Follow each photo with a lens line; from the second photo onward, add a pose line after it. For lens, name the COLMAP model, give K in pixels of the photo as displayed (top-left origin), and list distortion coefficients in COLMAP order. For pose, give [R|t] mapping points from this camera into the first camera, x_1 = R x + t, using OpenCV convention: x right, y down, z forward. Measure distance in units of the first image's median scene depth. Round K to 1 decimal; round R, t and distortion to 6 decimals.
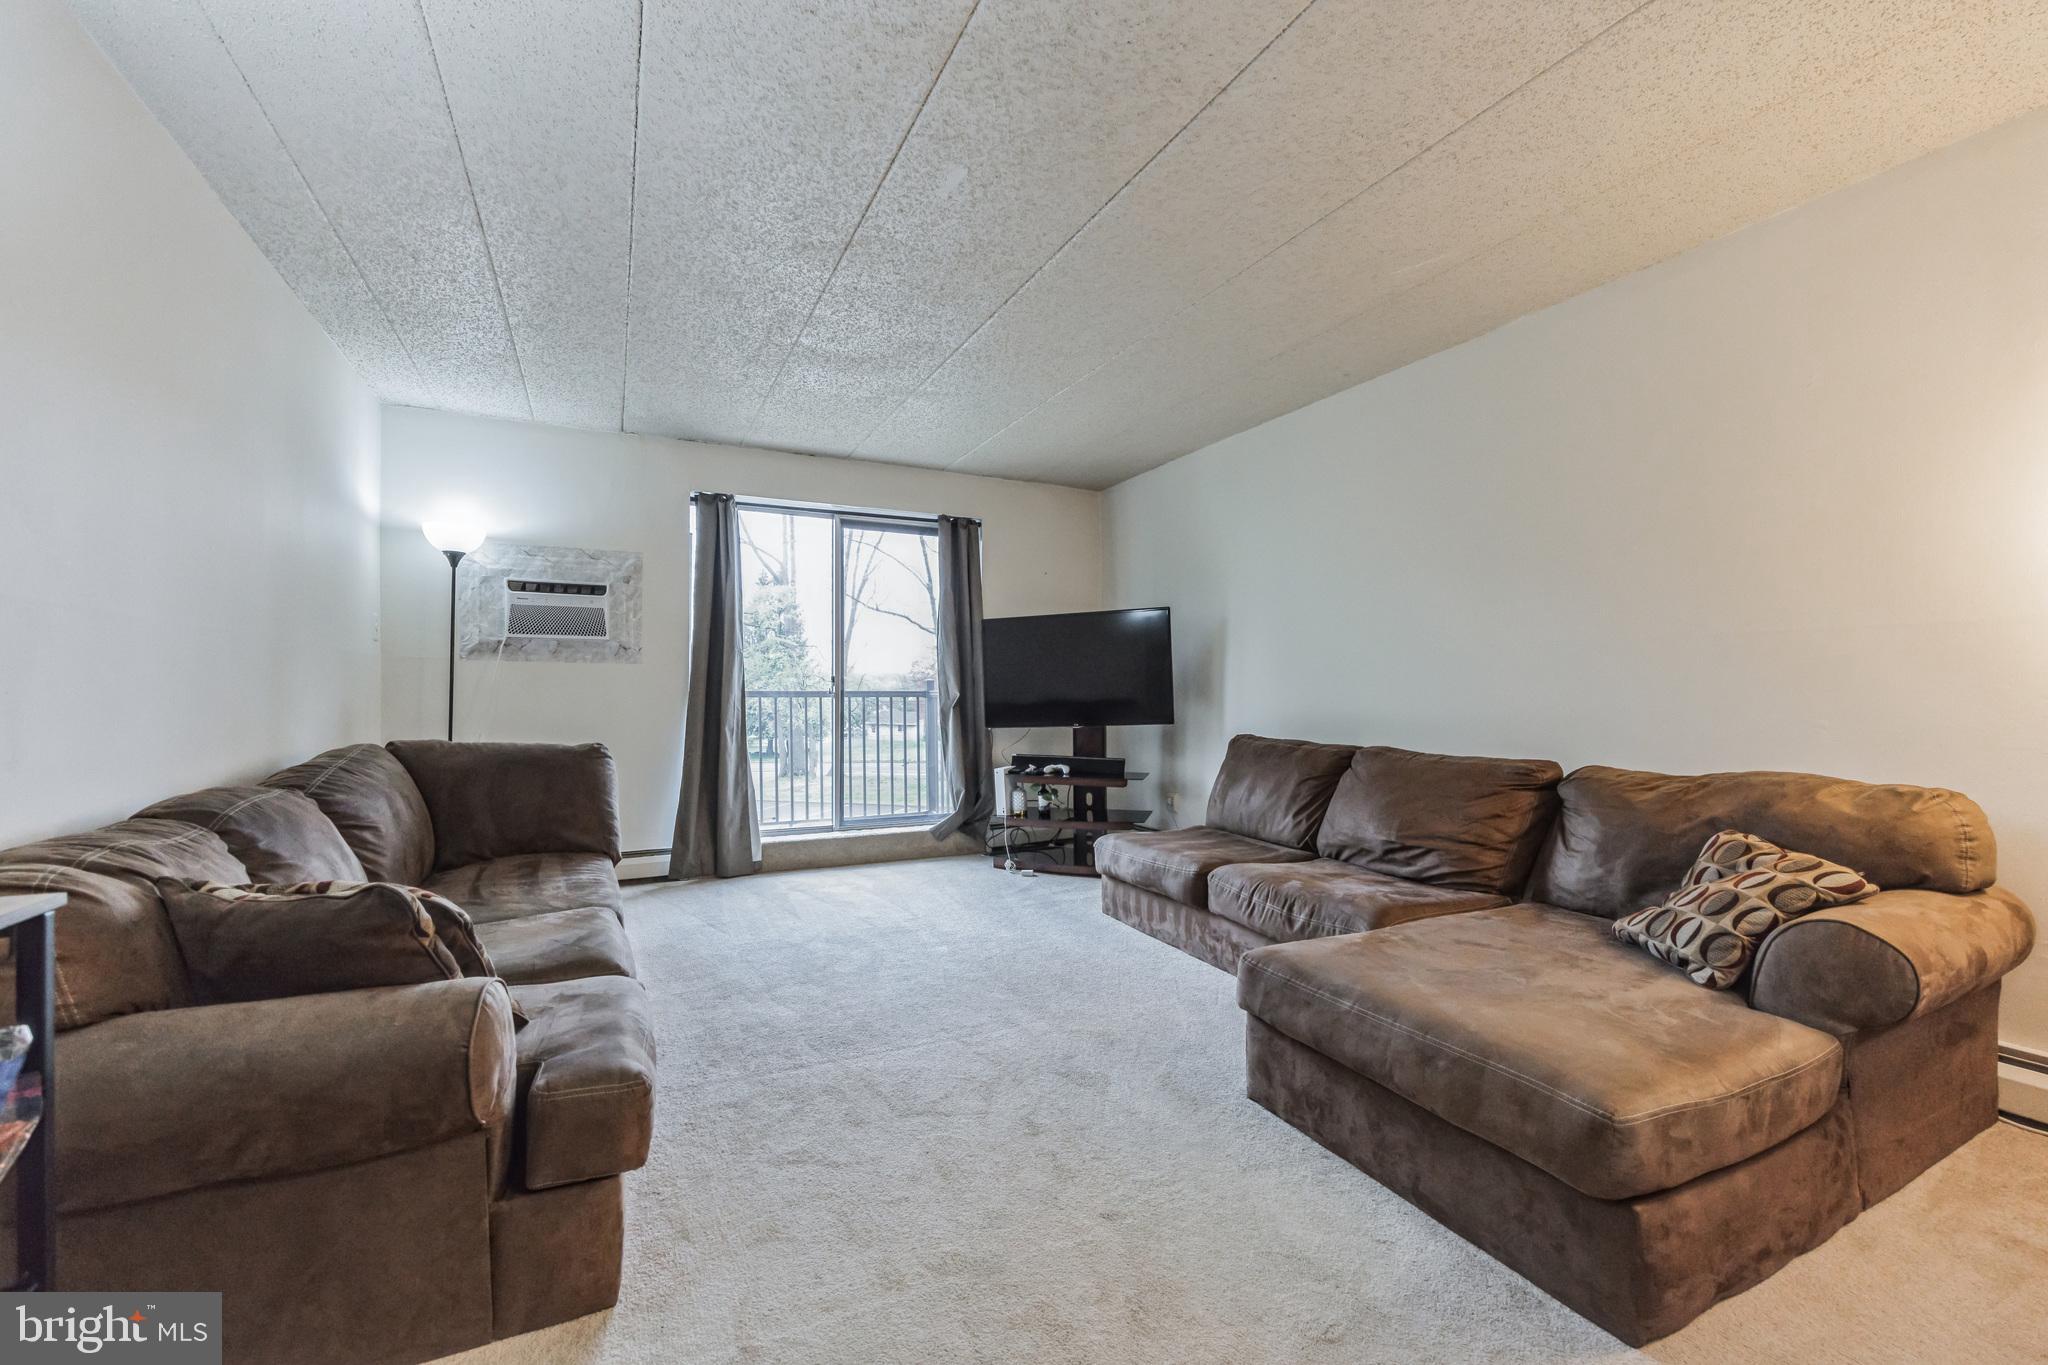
lens RADIAL K [[818.1, 0, 1018.1], [0, 818.1, 688.8], [0, 0, 1]] dist [-0.001193, -0.000163]
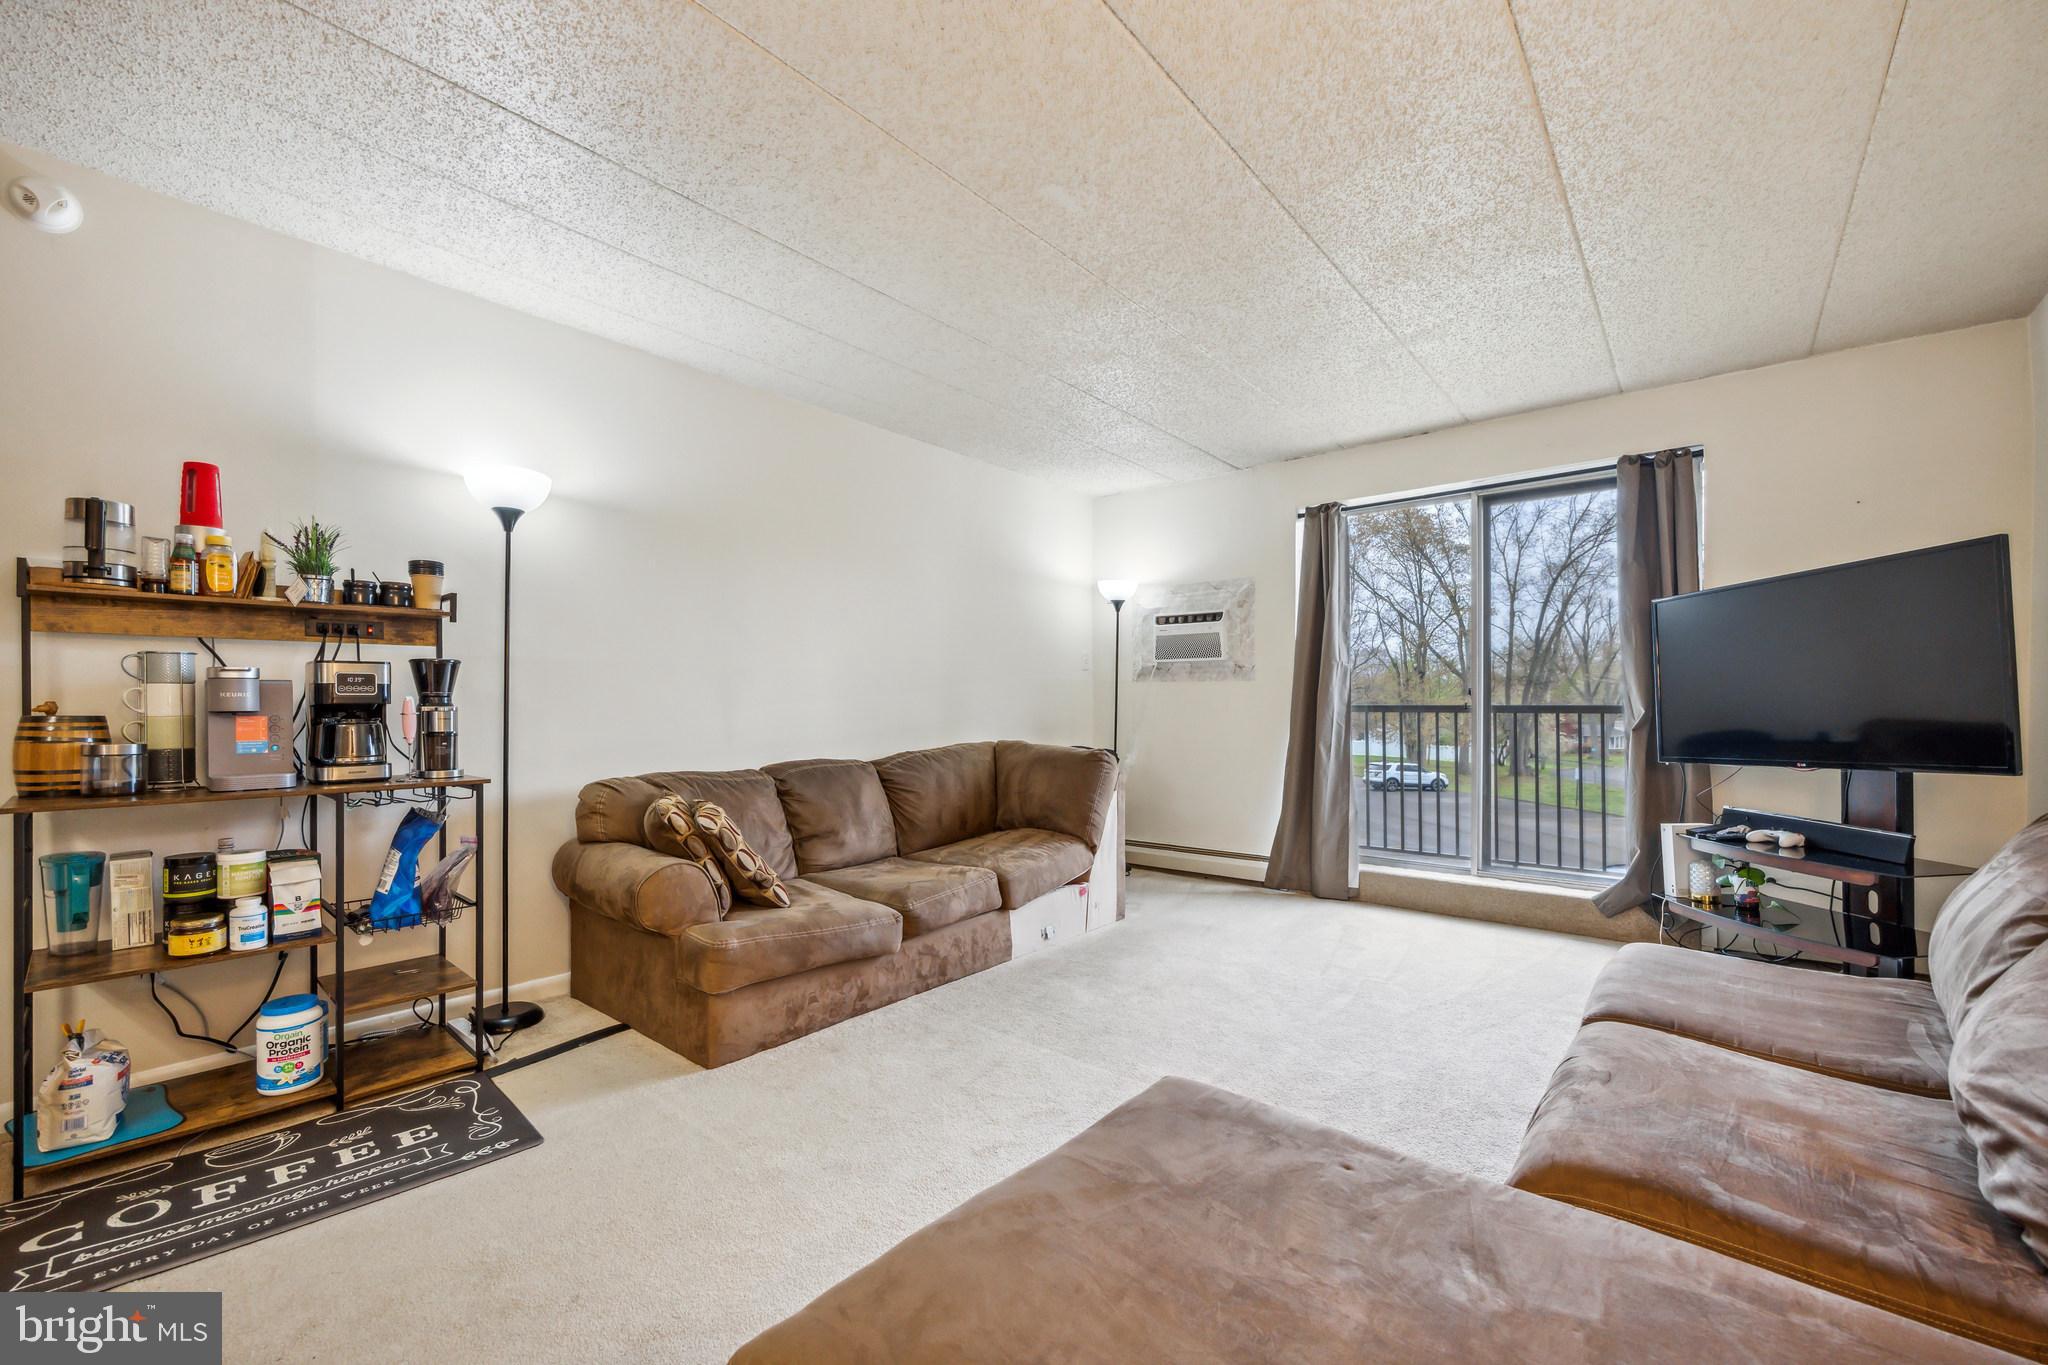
lens RADIAL K [[837.2, 0, 1014.5], [0, 837.2, 704.6], [0, 0, 1]] dist [-0.001876, -0.000093]
pose [[0.401603, 0.001049, -0.915813, 0.423841], [0.005281, 0.999980, 0.003461, -0.004658], [0.915799, -0.006226, 0.401590, 0.273915]]
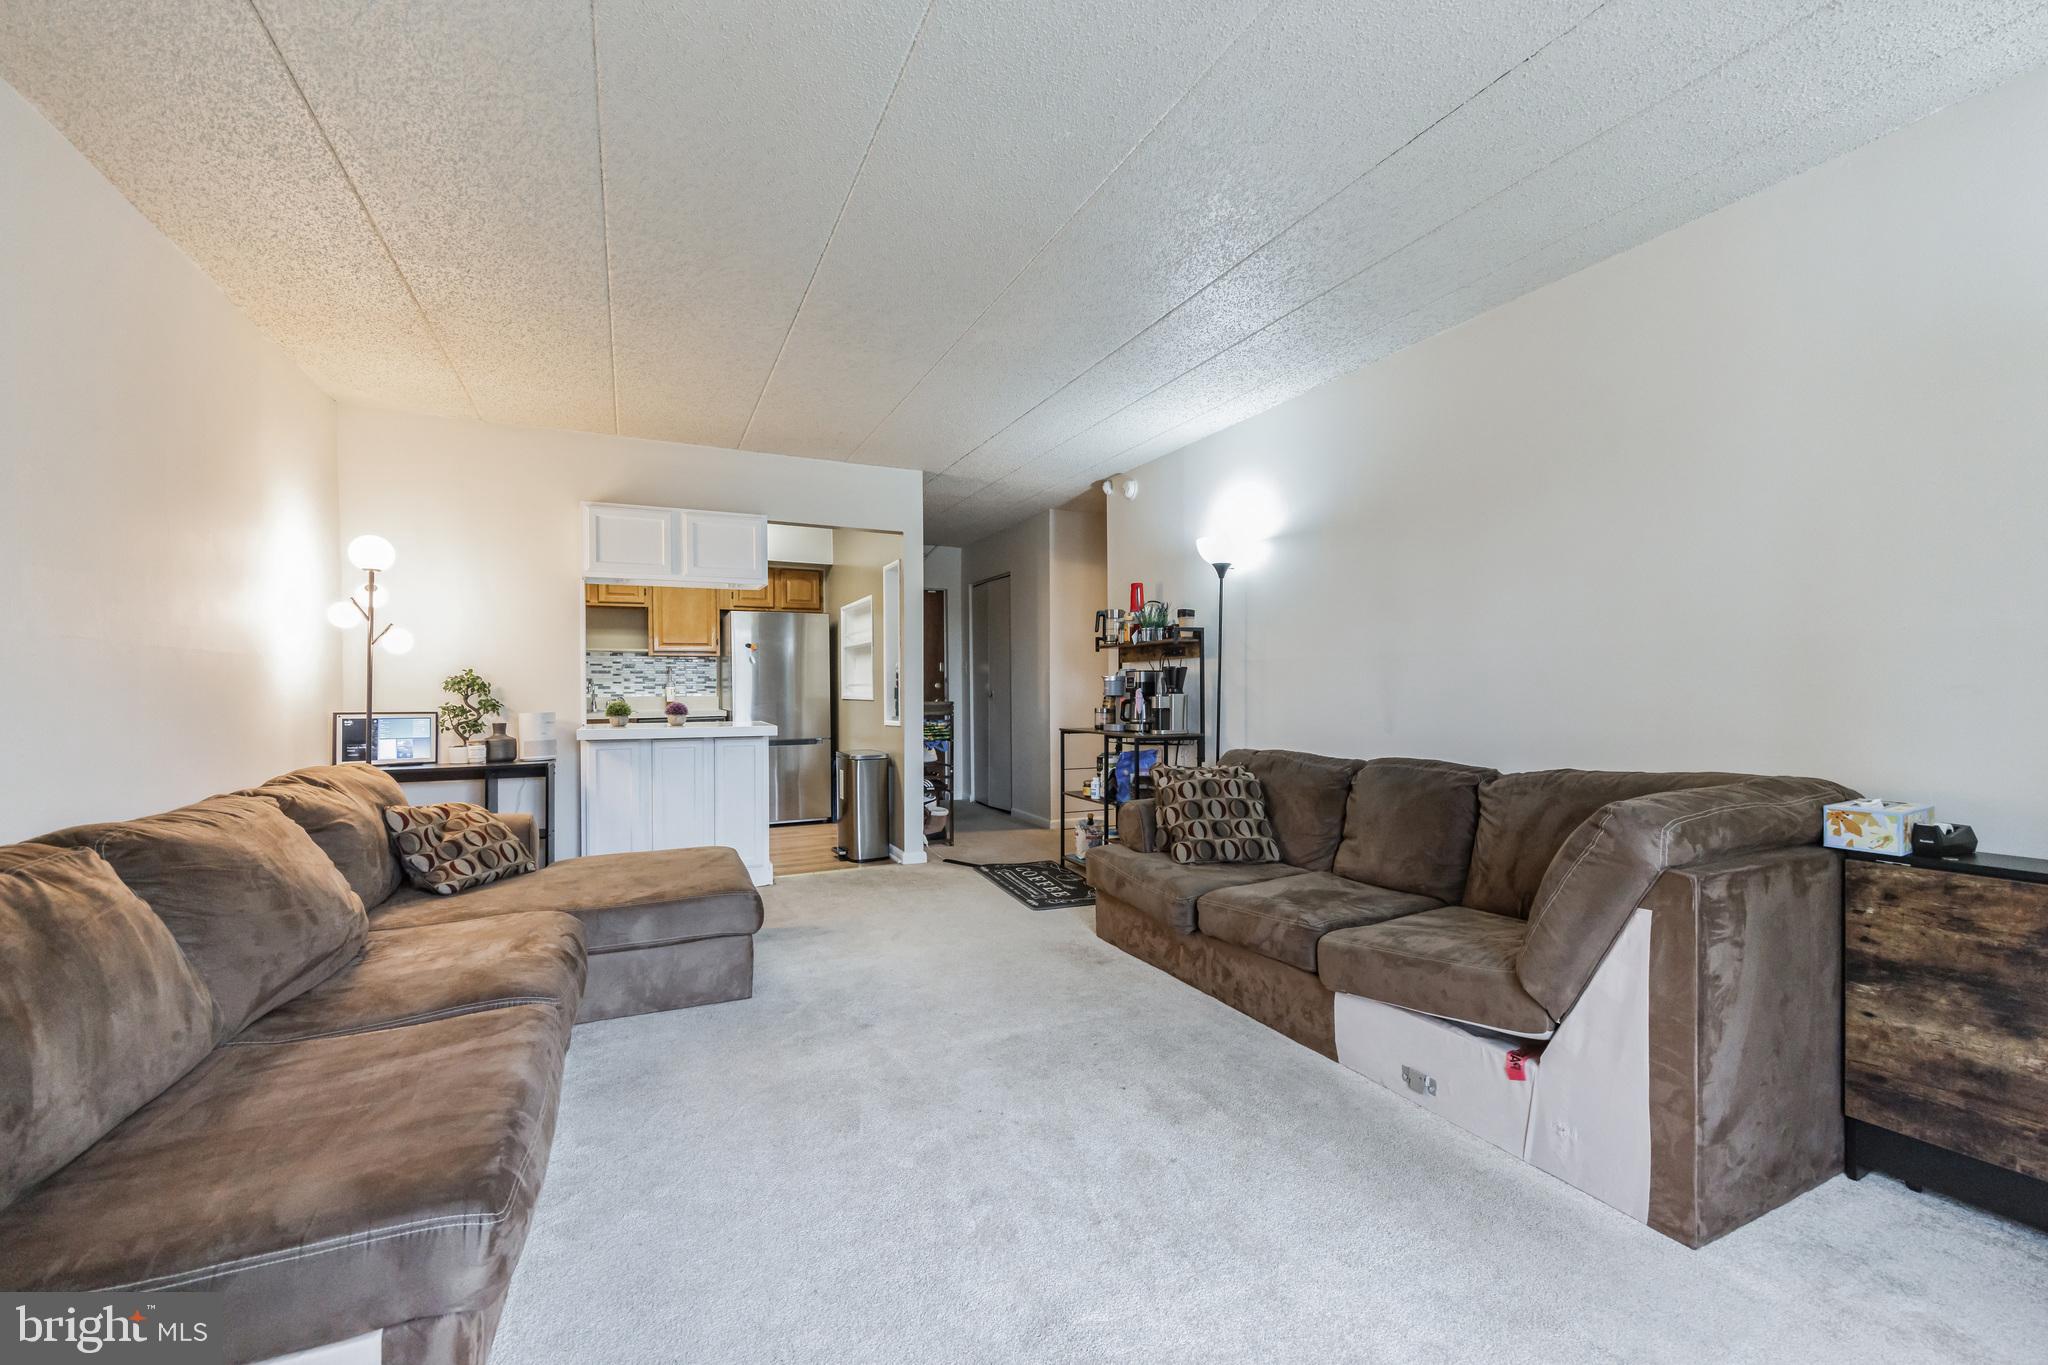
lens RADIAL K [[818.1, 0, 1018.1], [0, 818.1, 688.8], [0, 0, 1]] dist [-0.001193, -0.000163]
pose [[-0.999773, 0.005770, 0.020534, -0.101485], [0.005612, 0.999954, -0.007750, -0.002123], [-0.020577, -0.007633, -0.999759, 1.125655]]
